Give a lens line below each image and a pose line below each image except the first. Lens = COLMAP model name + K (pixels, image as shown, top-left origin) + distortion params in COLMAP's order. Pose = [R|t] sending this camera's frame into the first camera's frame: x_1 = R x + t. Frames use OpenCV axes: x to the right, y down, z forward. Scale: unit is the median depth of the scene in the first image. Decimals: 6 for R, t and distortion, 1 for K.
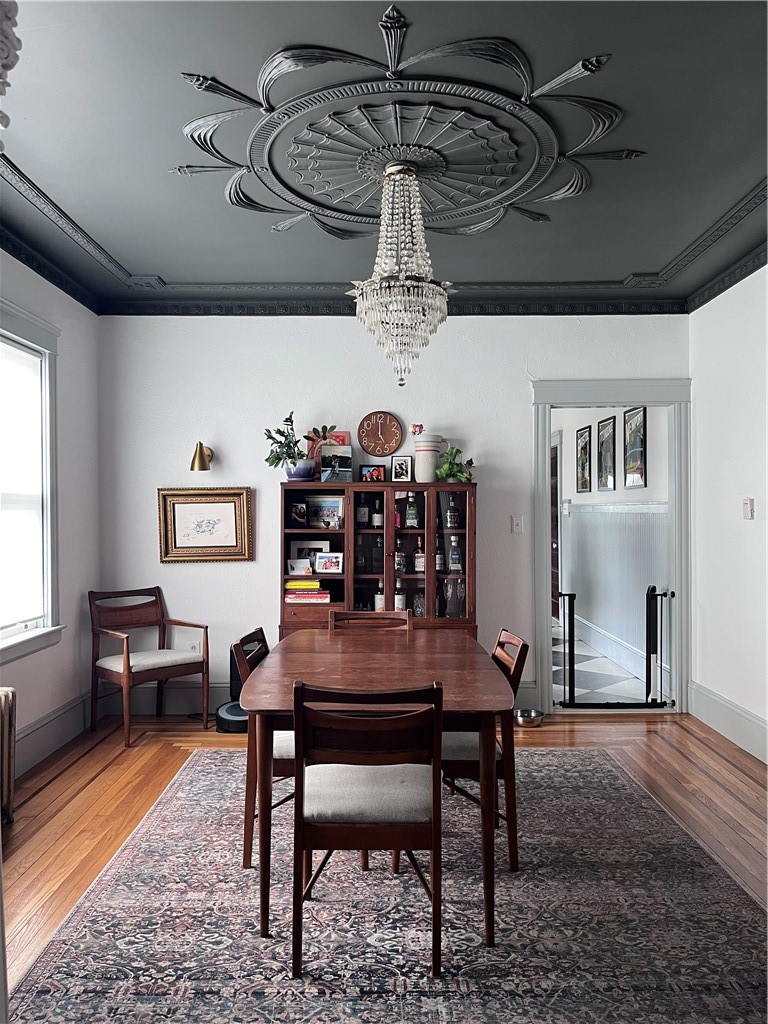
lens RADIAL K [[769.1, 0, 385.3], [0, 769.1, 518.0], [0, 0, 1]] dist [0.061332, -0.086407]
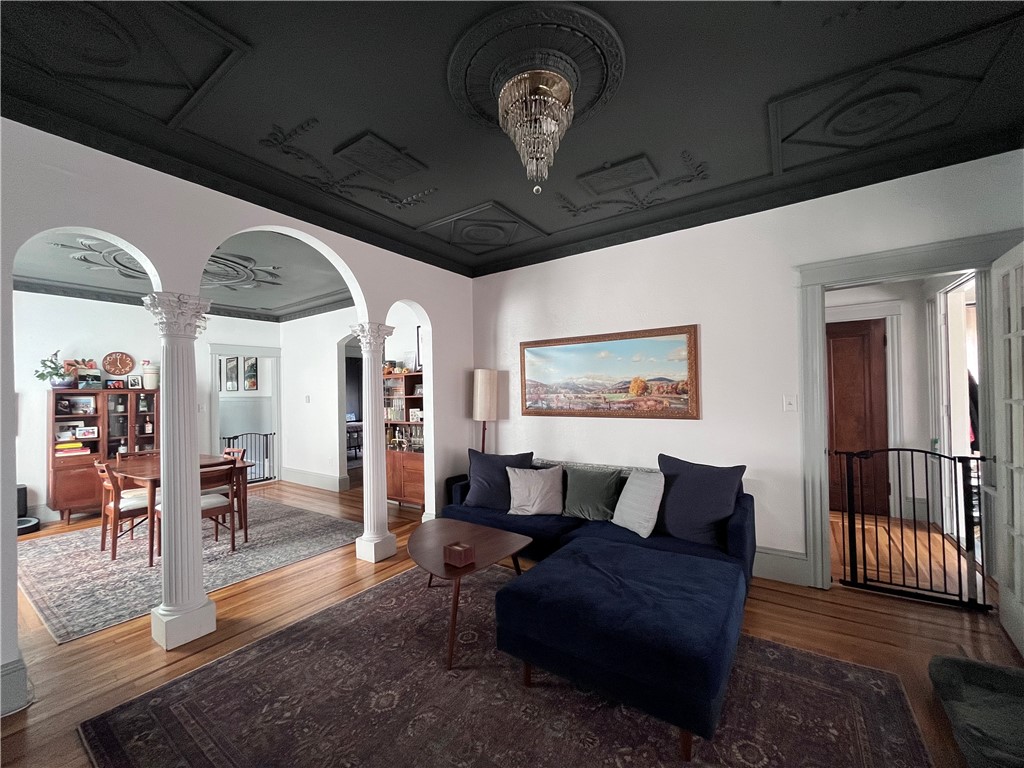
lens RADIAL K [[411.9, 0, 506.7], [0, 411.9, 386.9], [0, 0, 1]] dist [-0.000566, 0.000000]
pose [[0.575682, 0.002916, 0.817669, -0.332591], [0.023175, 0.999534, -0.019880, -0.009407], [-0.817345, 0.030394, 0.575346, -0.445444]]
